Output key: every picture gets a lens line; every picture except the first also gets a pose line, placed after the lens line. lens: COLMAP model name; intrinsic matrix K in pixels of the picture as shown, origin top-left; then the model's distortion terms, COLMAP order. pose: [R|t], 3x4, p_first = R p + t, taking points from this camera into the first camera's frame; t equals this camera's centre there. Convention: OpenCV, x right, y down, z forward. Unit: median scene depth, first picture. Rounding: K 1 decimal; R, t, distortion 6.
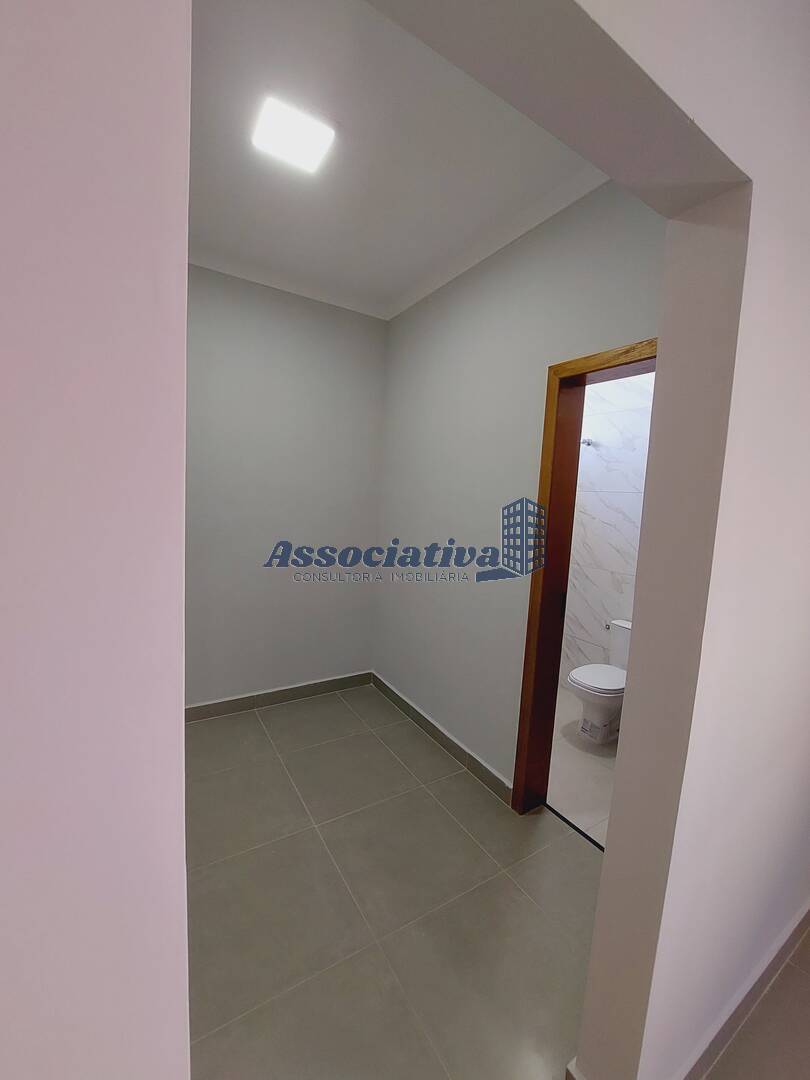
lens RADIAL K [[430.9, 0, 404.3], [0, 430.9, 540.2], [0, 0, 1]] dist [-0.023725, 0.002576]
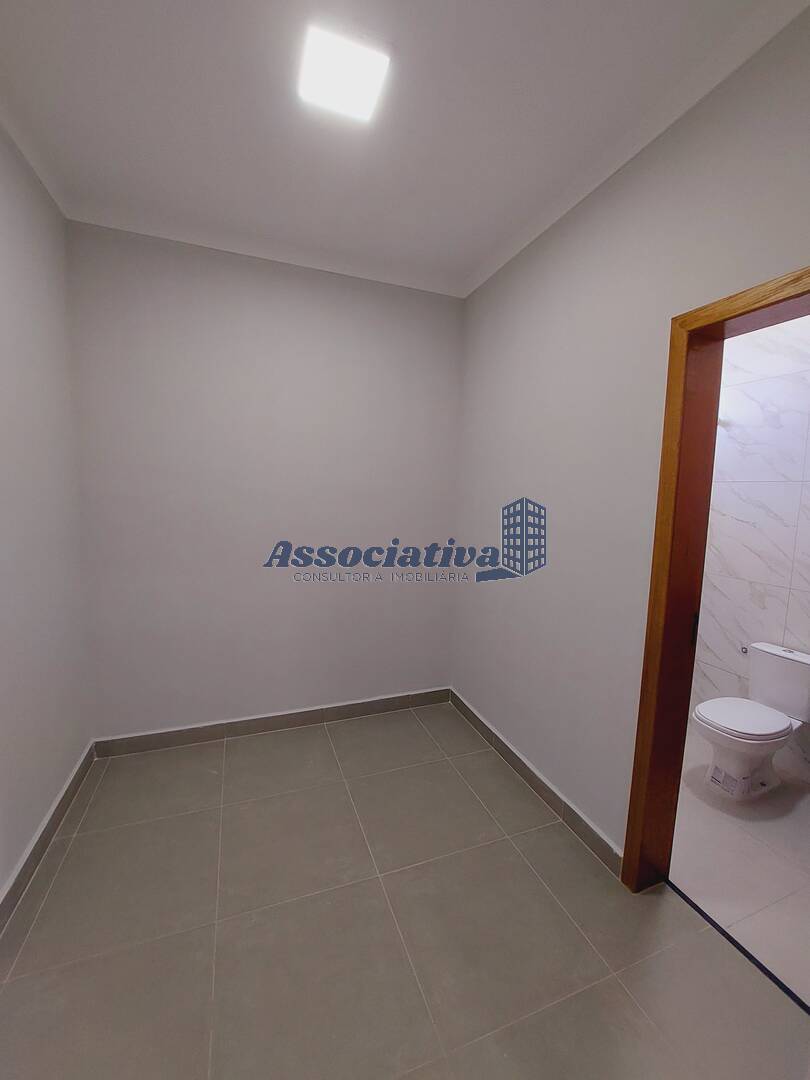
lens RADIAL K [[430.9, 0, 398.9], [0, 430.9, 537.5], [0, 0, 1]] dist [-0.023725, 0.002576]
pose [[0.978274, -0.005909, -0.207230, 0.012023], [0.004390, 0.999960, -0.007789, -0.007708], [0.207267, 0.006710, 0.978261, 0.135179]]
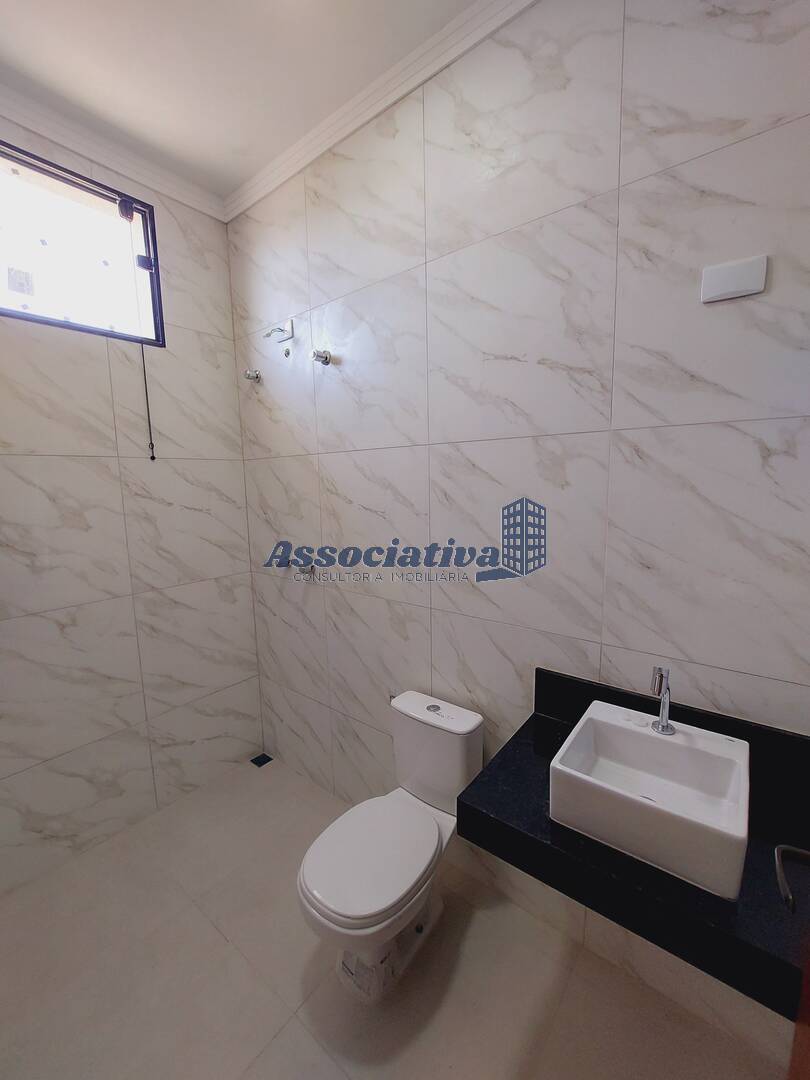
lens RADIAL K [[430.9, 0, 409.8], [0, 430.9, 542.5], [0, 0, 1]] dist [-0.023725, 0.002576]
pose [[0.932256, -0.120366, 0.341191, 0.508787], [0.105816, 0.992512, 0.061012, -0.041258], [-0.345980, -0.020776, 0.938012, 0.744624]]
